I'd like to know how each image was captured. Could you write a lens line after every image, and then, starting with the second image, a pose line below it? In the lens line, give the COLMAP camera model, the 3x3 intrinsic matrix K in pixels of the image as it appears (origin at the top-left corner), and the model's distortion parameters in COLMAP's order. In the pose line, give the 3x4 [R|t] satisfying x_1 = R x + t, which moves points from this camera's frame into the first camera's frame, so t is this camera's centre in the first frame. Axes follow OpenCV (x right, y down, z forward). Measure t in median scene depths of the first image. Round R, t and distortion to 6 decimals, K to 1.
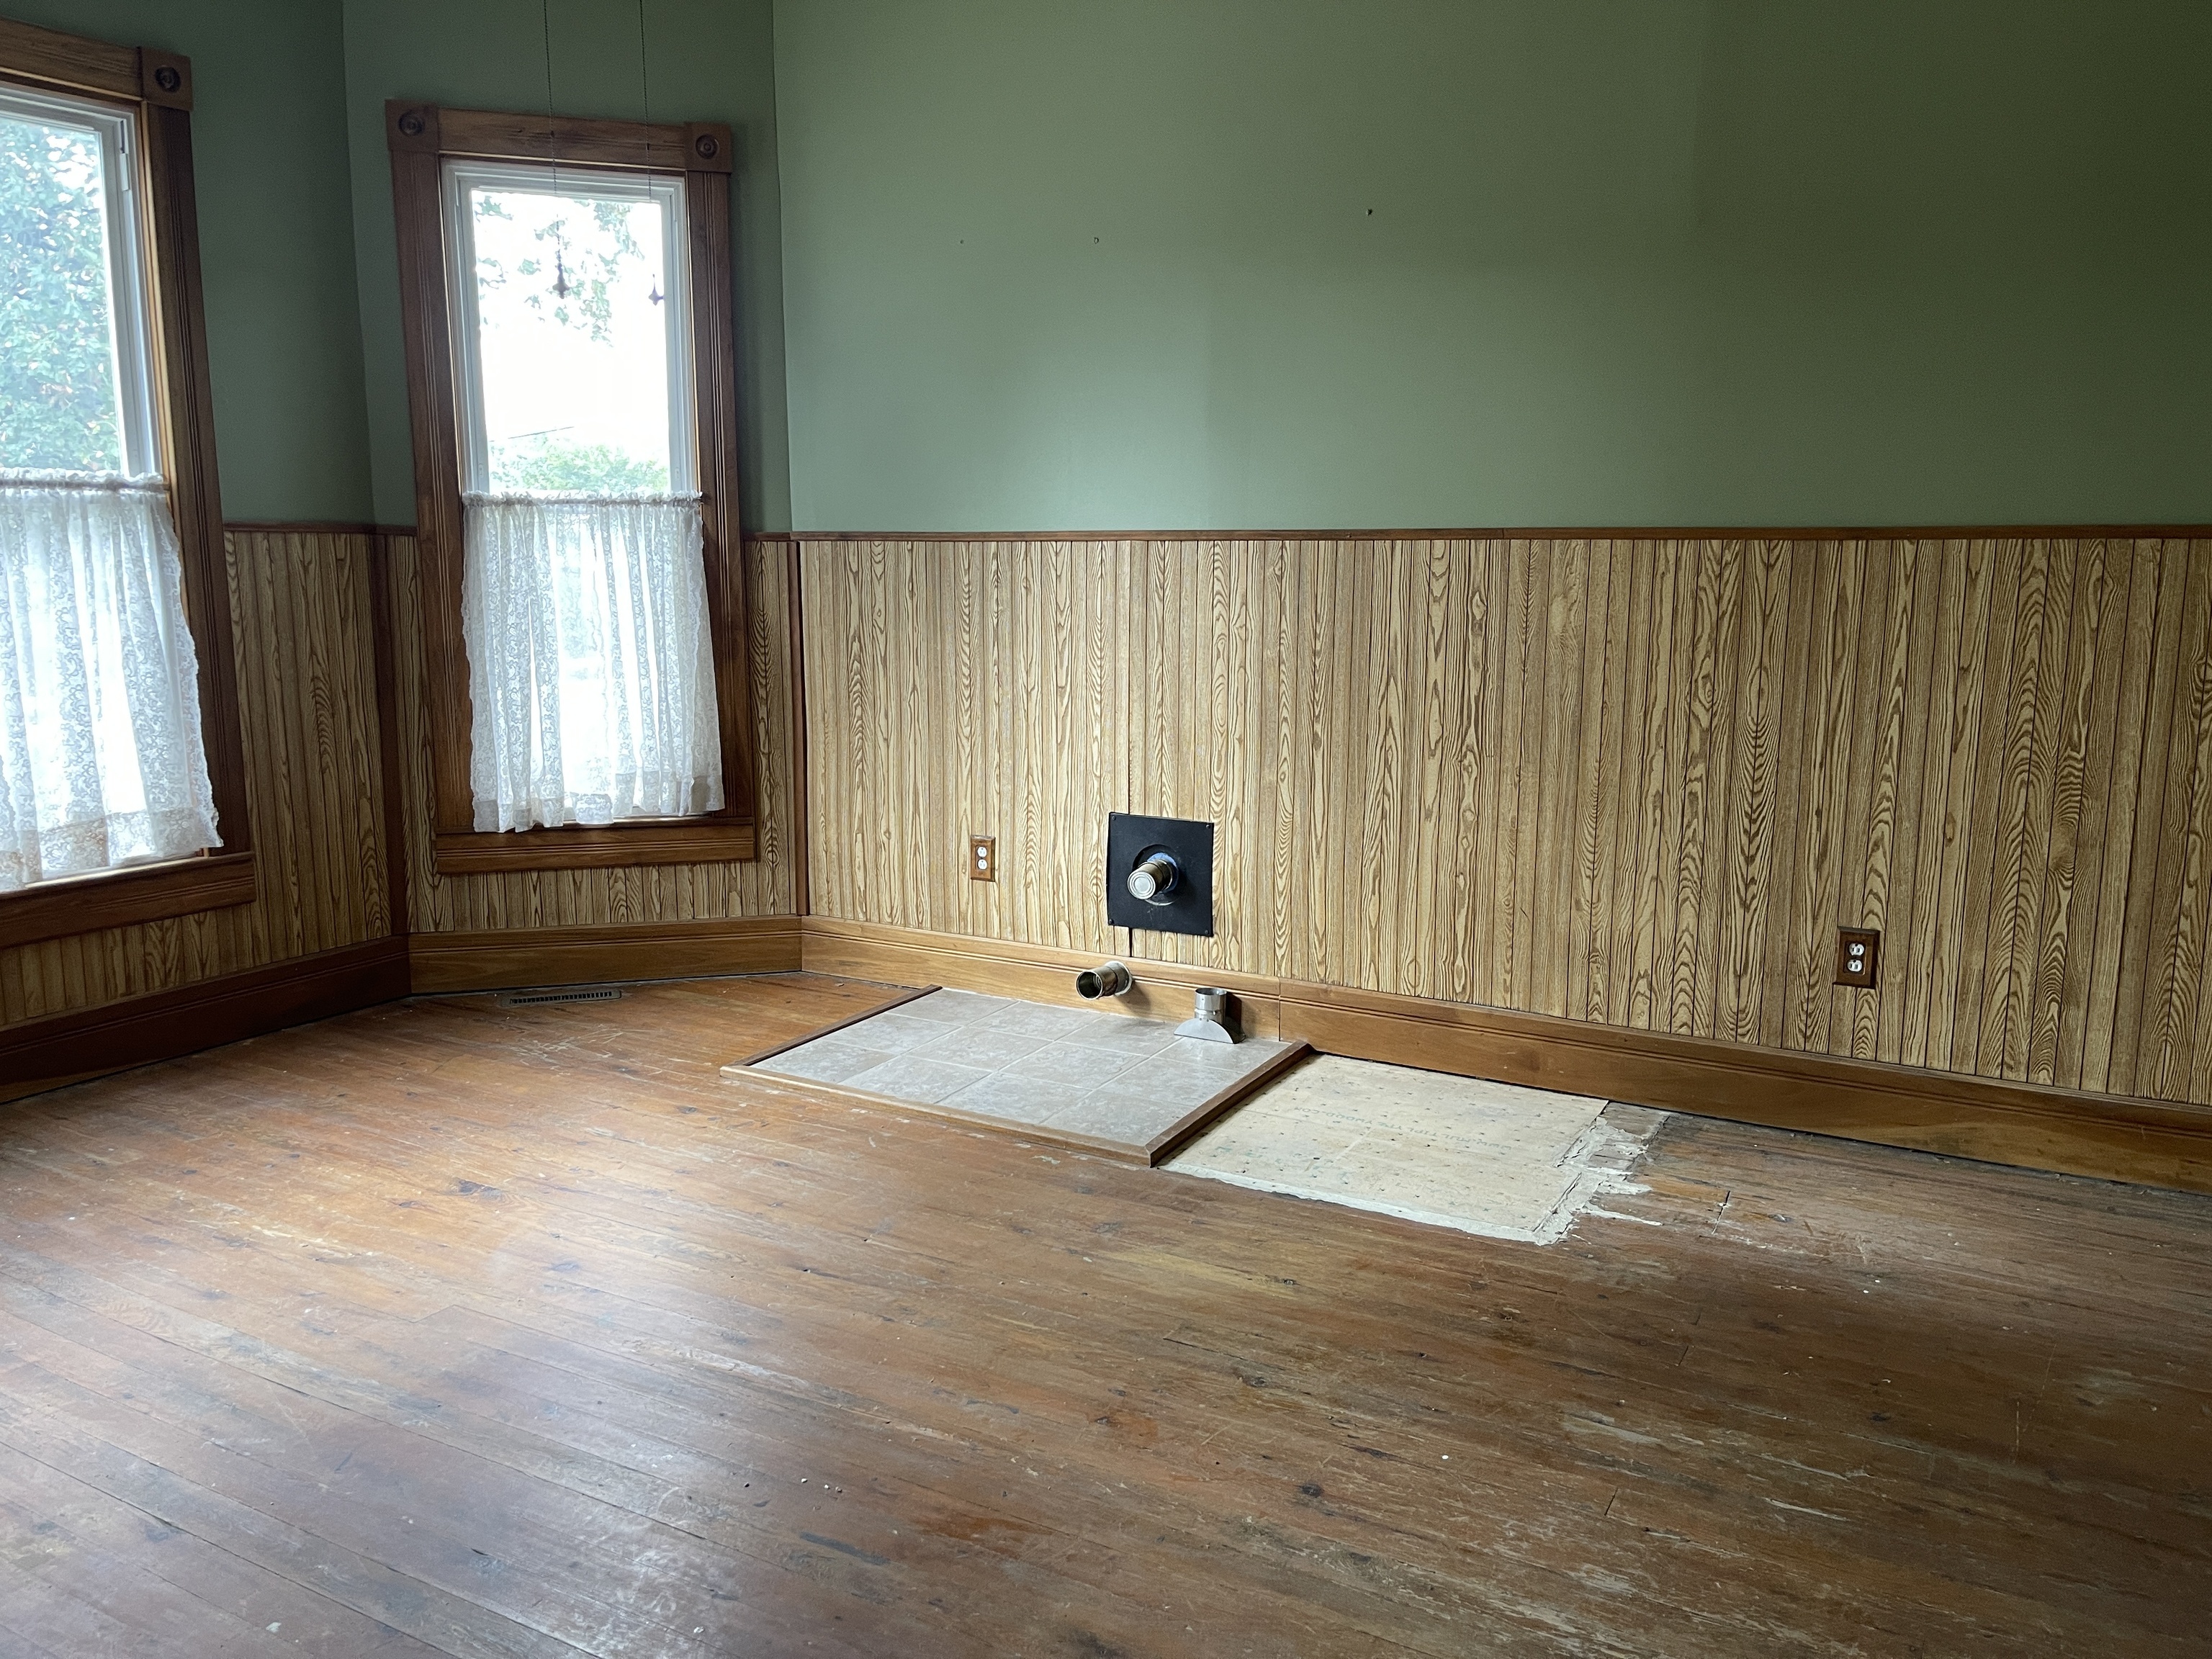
lens RADIAL K [[1659.5, 0, 1113.8], [0, 1659.5, 824.7], [0, 0, 1]] dist [0.044121, -0.062899]
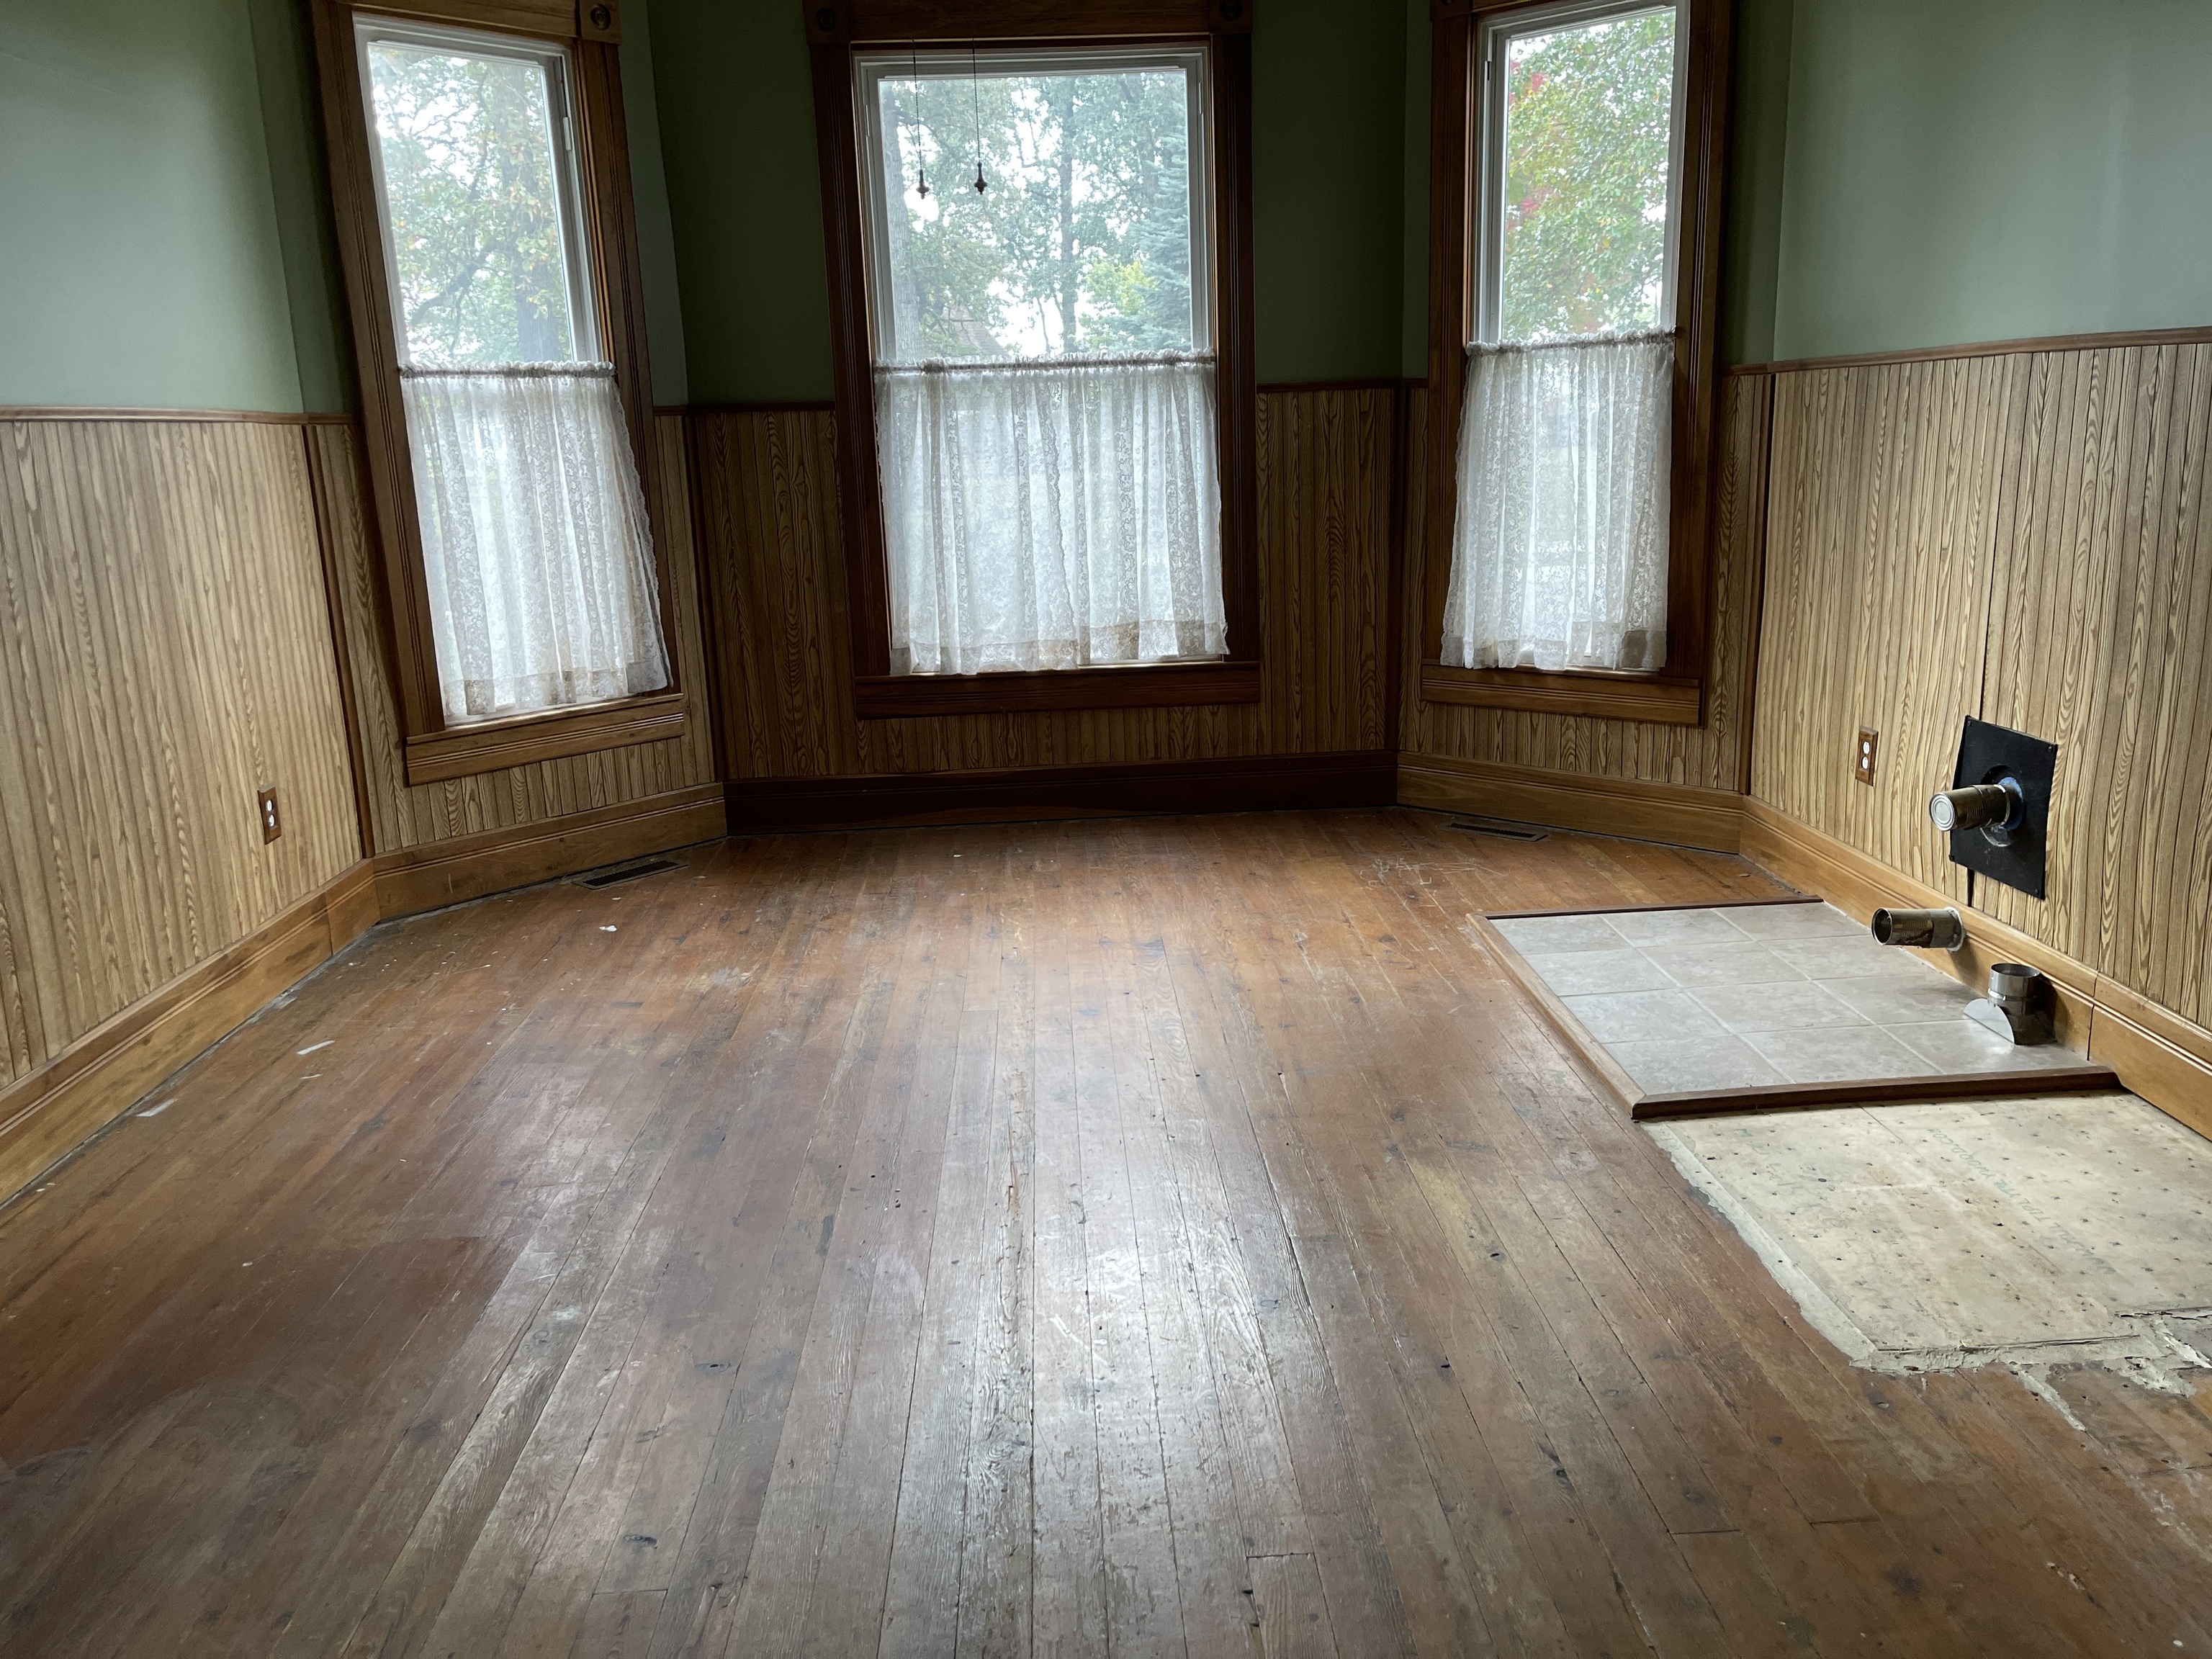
lens RADIAL K [[1659.5, 0, 1100.7], [0, 1659.5, 840.1], [0, 0, 1]] dist [0.044121, -0.062899]
pose [[0.525113, 0.184556, -0.830780, 0.453523], [-0.100421, 0.982820, 0.154858, -0.031340], [0.845087, 0.002110, 0.534624, 0.251387]]
